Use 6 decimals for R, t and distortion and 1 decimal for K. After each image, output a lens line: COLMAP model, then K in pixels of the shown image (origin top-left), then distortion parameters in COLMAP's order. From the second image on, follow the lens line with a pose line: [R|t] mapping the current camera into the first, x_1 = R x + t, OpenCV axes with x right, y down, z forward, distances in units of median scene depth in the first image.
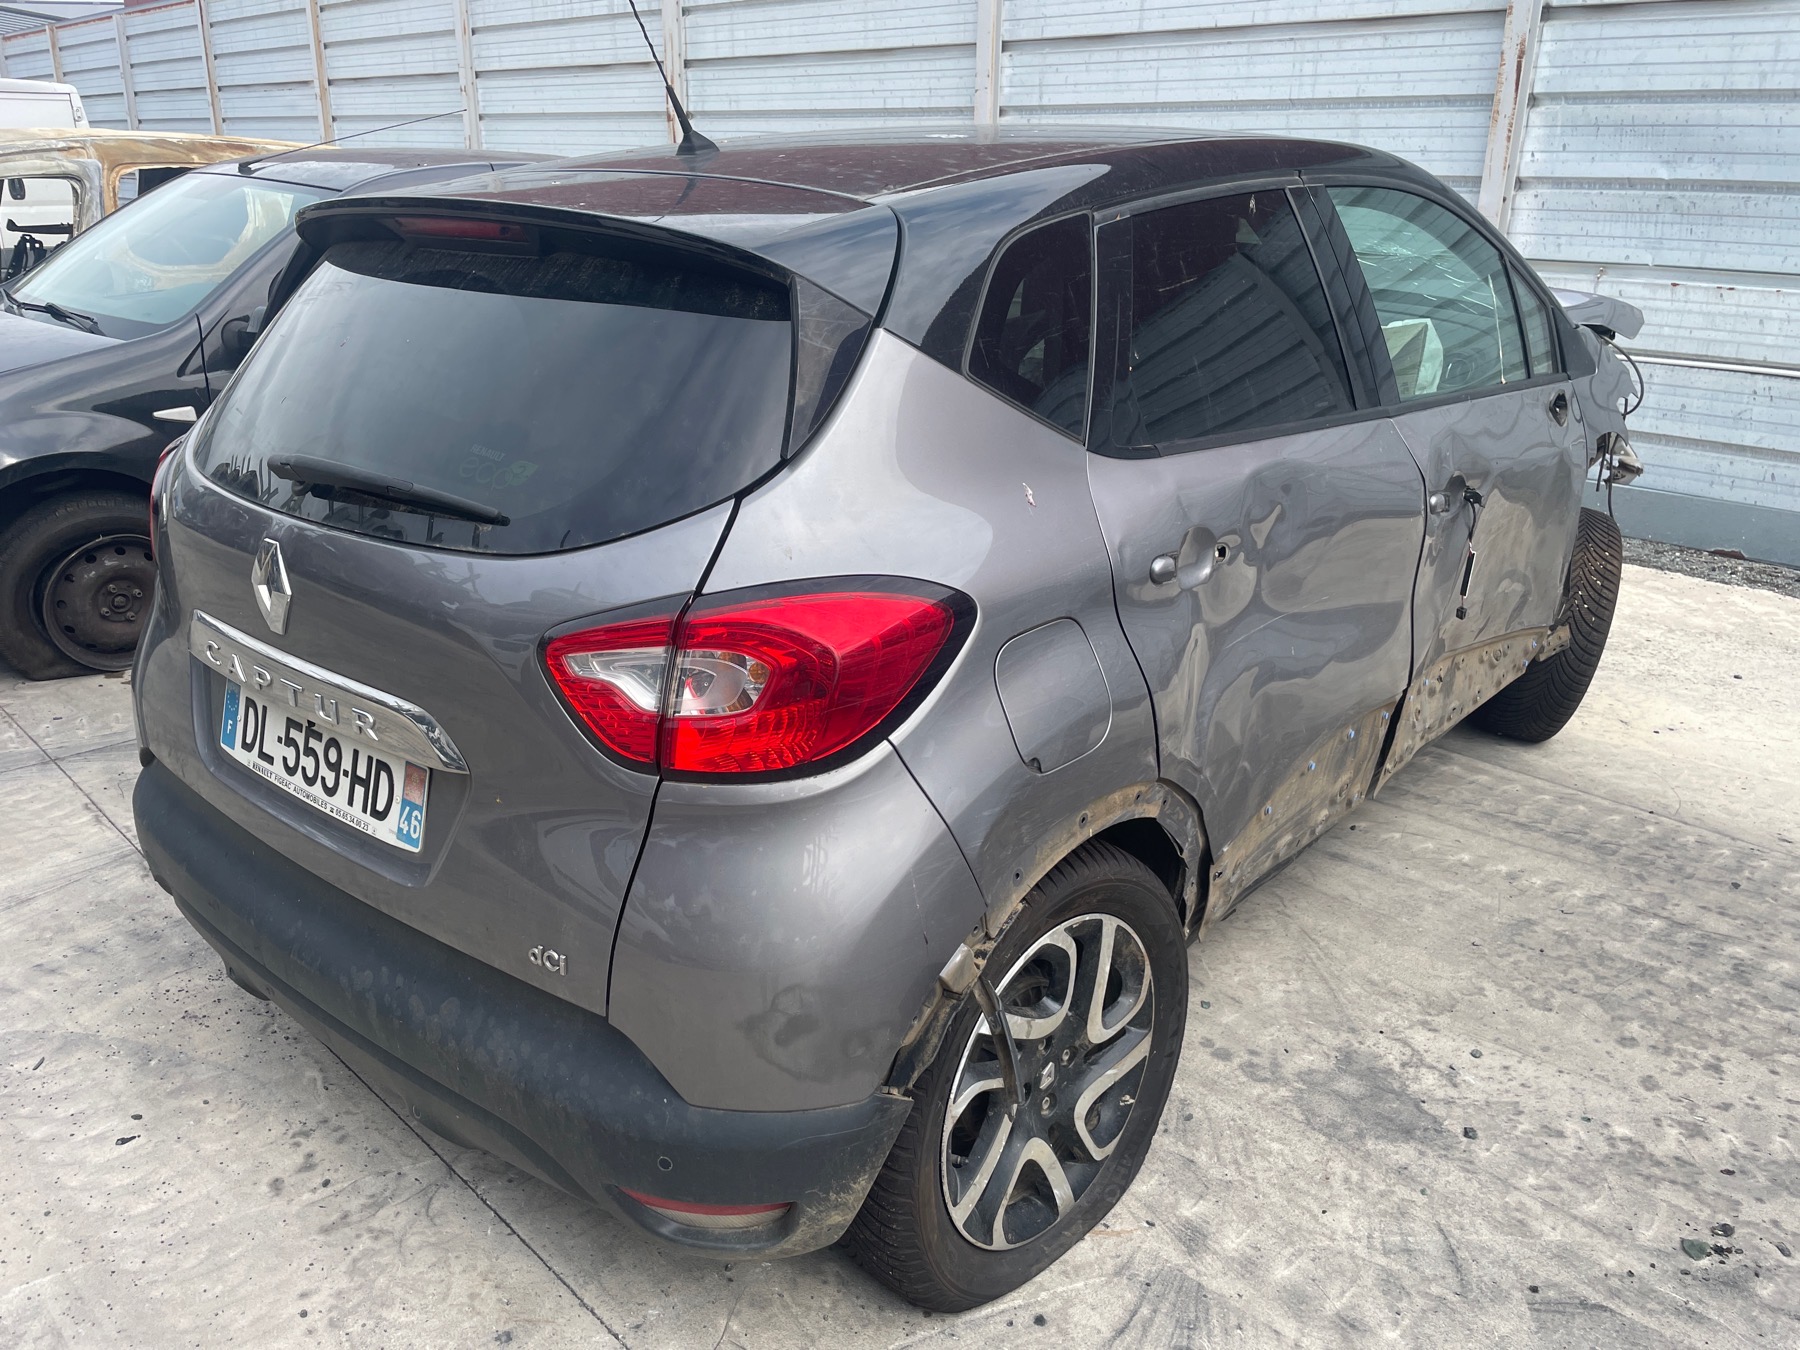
lens RADIAL K [[1392.8, 0, 907.0], [0, 1392.8, 667.3], [0, 0, 1]] dist [-0.001356, -0.037209]
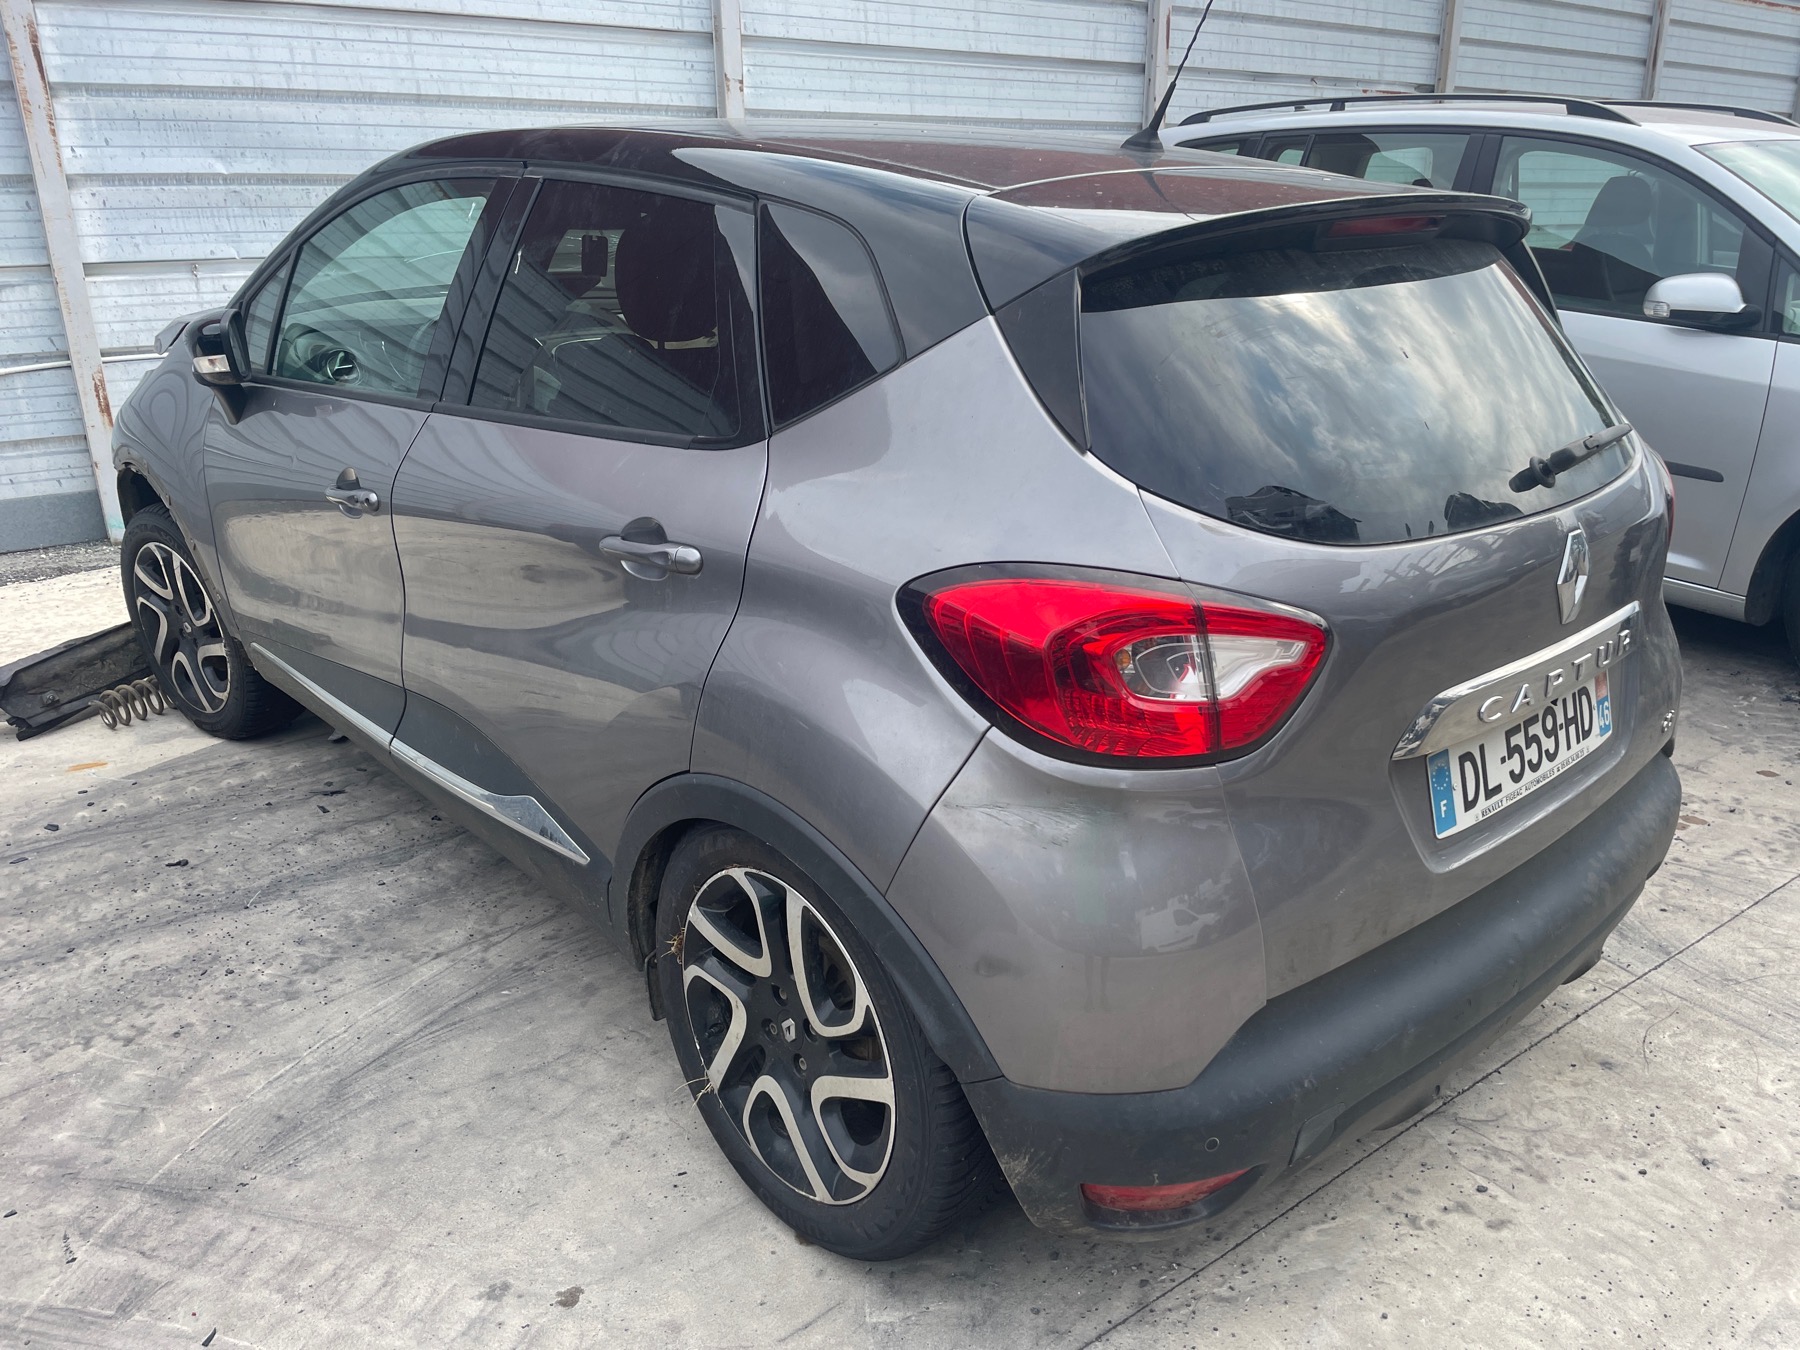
lens RADIAL K [[1392.8, 0, 912.2], [0, 1392.8, 685.4], [0, 0, 1]] dist [-0.001356, -0.037209]
pose [[0.123088, -0.340156, 0.932278, -0.479067], [0.326066, 0.901129, 0.285740, -0.139694], [-0.937299, 0.268813, 0.221832, 0.400342]]
